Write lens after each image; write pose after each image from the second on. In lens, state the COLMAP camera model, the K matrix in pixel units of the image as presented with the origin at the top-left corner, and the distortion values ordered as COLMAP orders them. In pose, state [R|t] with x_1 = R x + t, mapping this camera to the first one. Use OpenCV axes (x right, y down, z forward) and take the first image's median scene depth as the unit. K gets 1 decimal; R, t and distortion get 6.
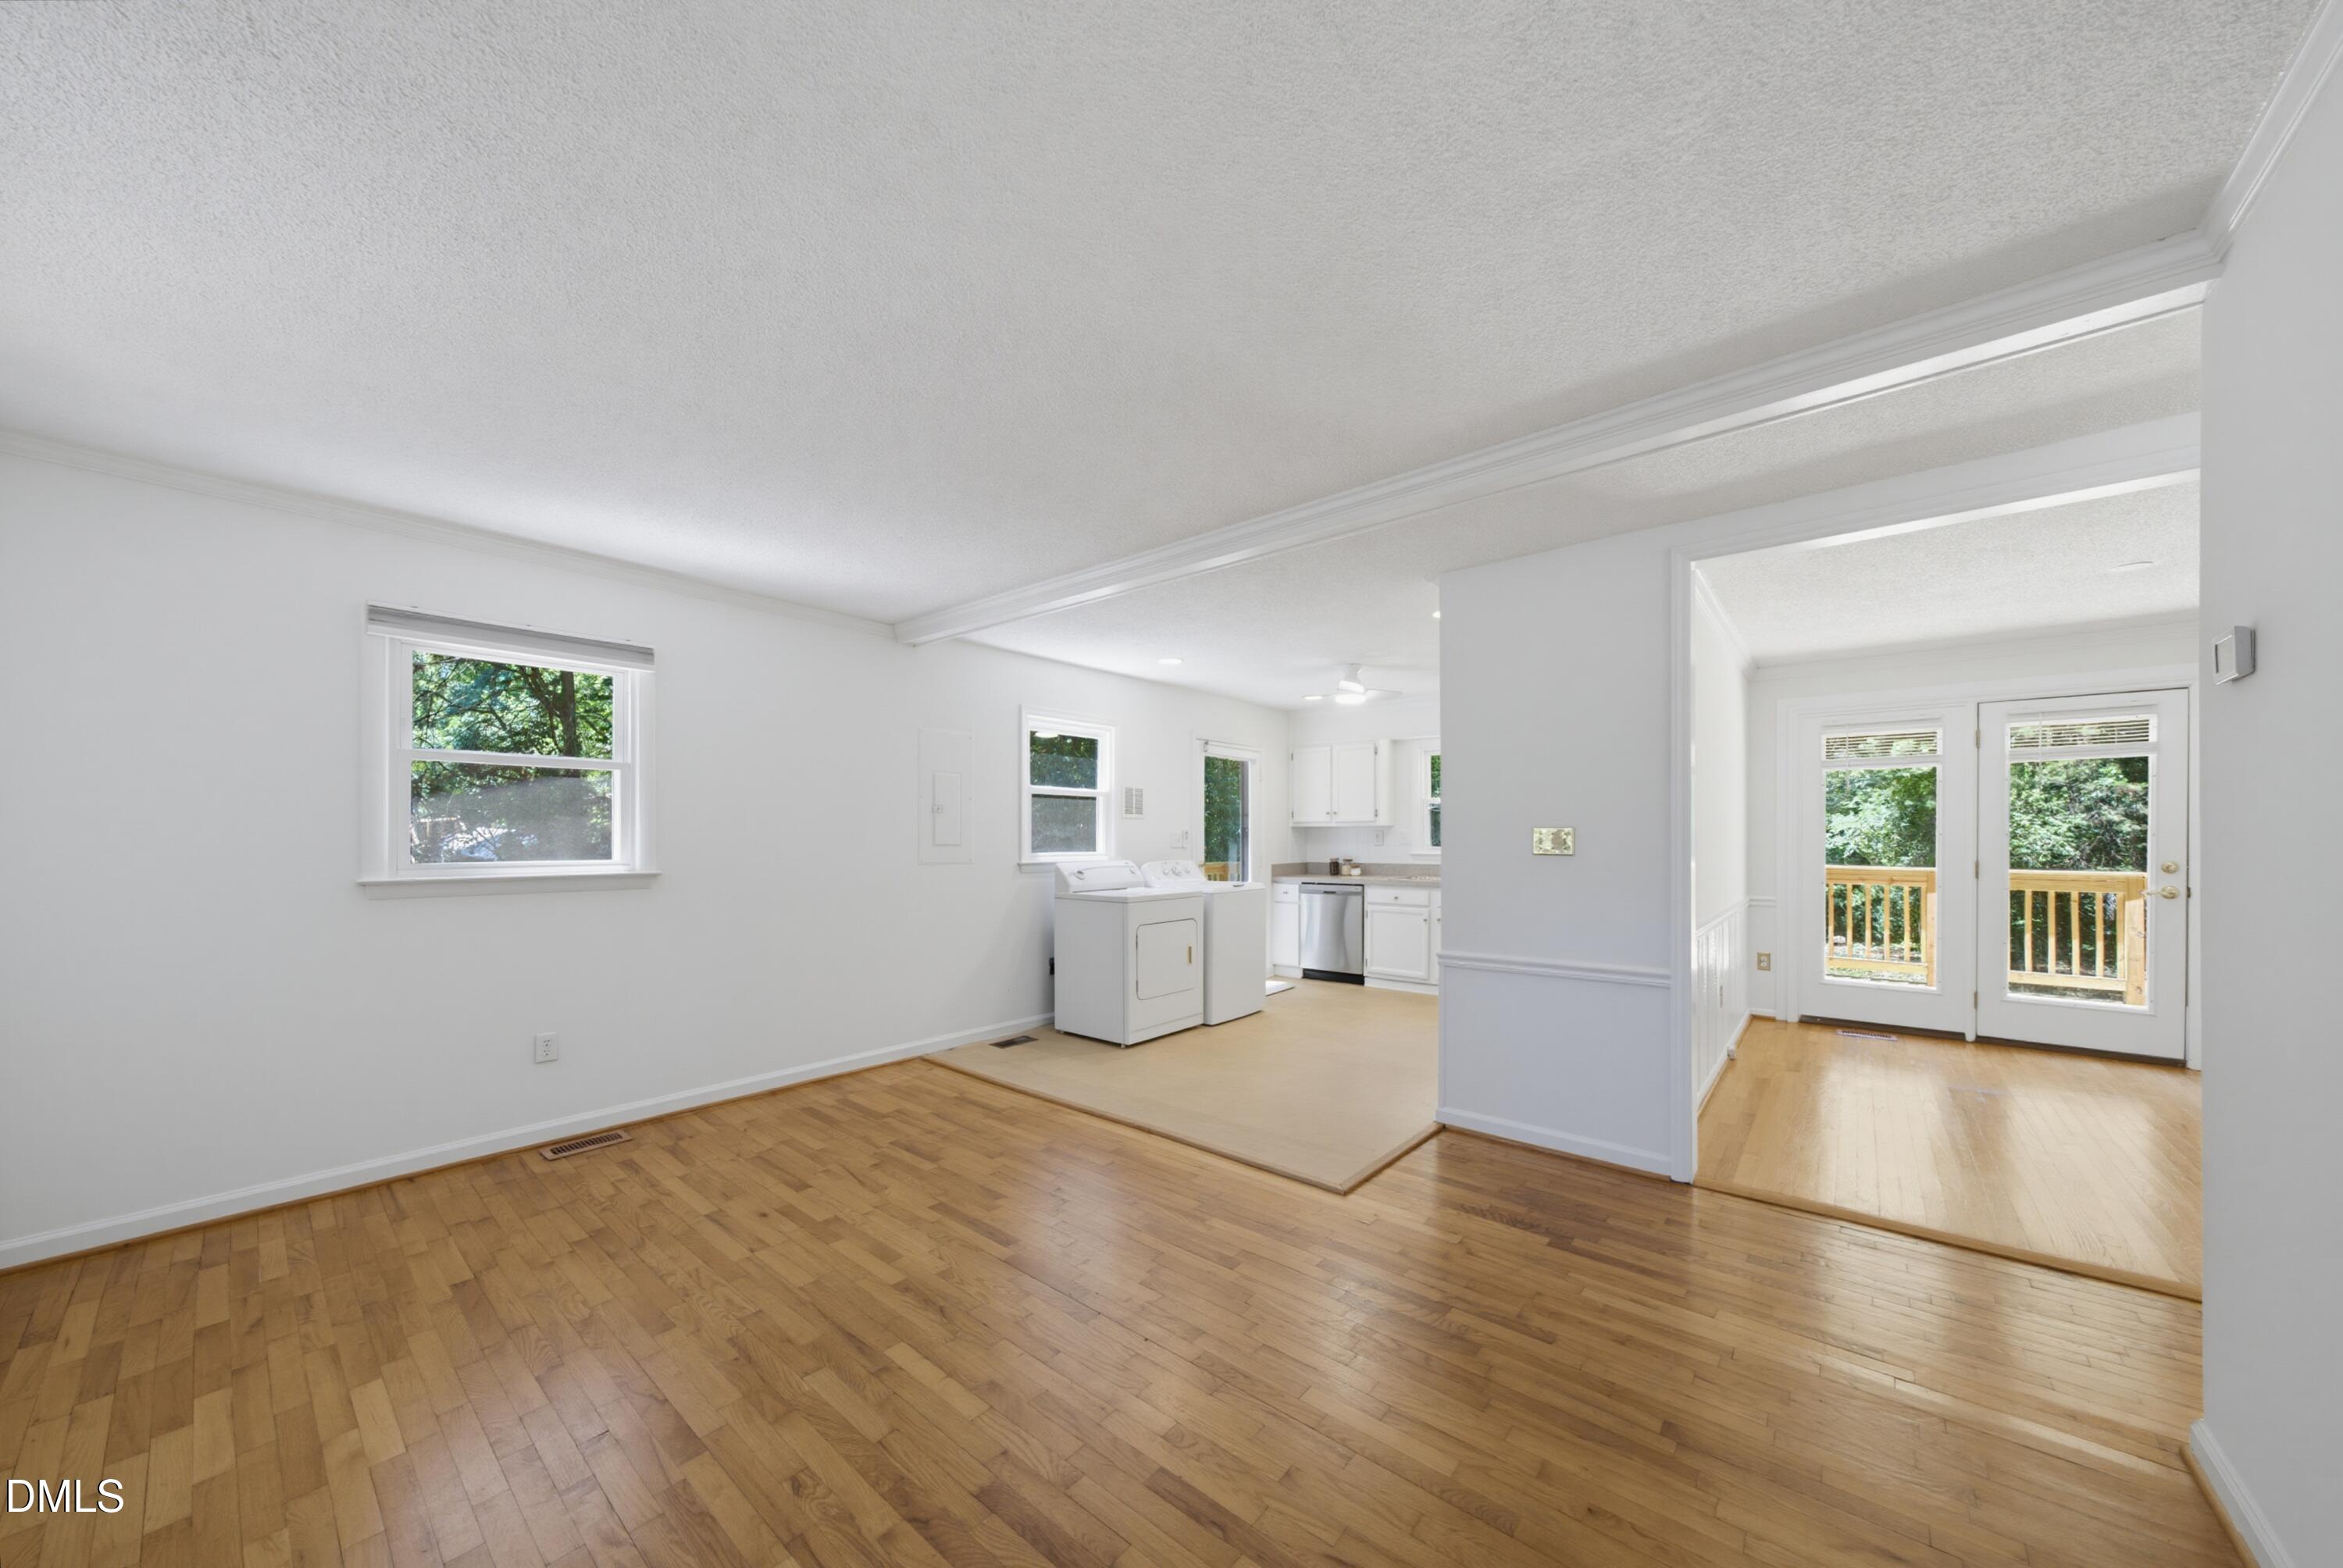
lens RADIAL K [[802.7, 0, 1165.9], [0, 802.7, 826.6], [0, 0, 1]] dist [-0.000117, -0.000011]
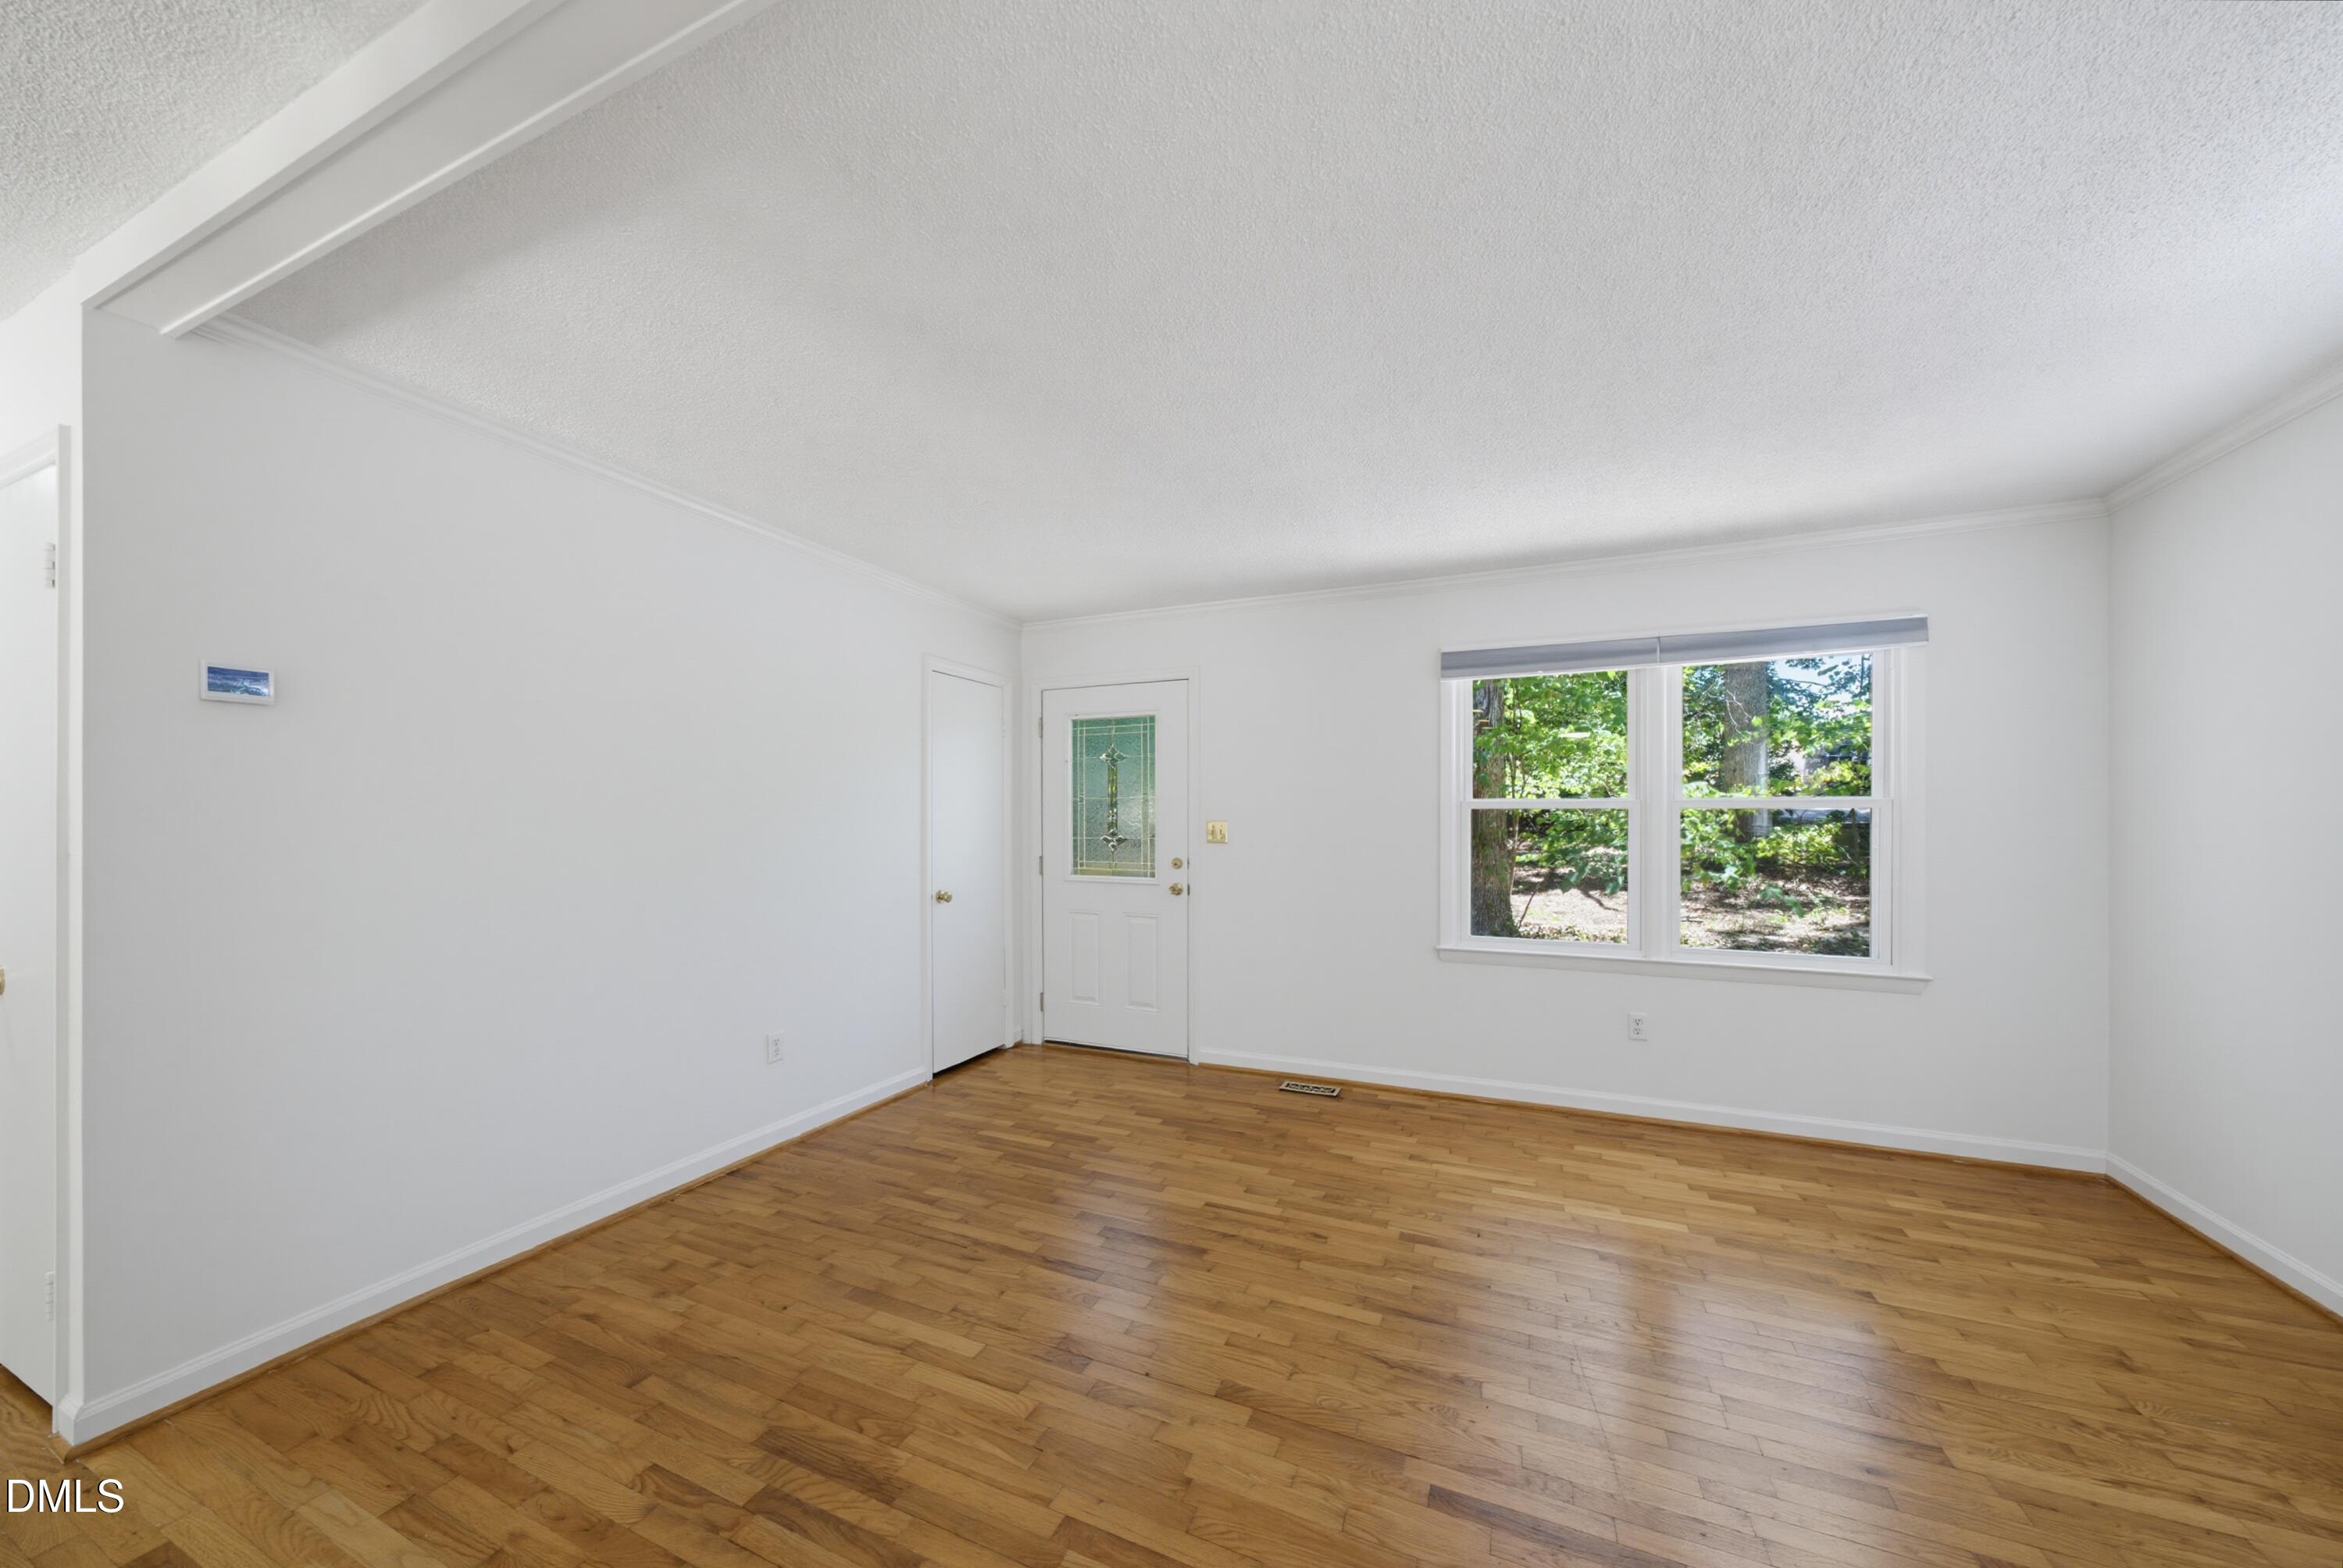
lens RADIAL K [[802.7, 0, 1165.9], [0, 802.7, 826.6], [0, 0, 1]] dist [-0.000117, -0.000011]
pose [[-0.957351, 0.004800, -0.288889, 0.246605], [0.004883, 0.999988, 0.000432, 0.011250], [0.288887, -0.000997, -0.957363, 2.125819]]
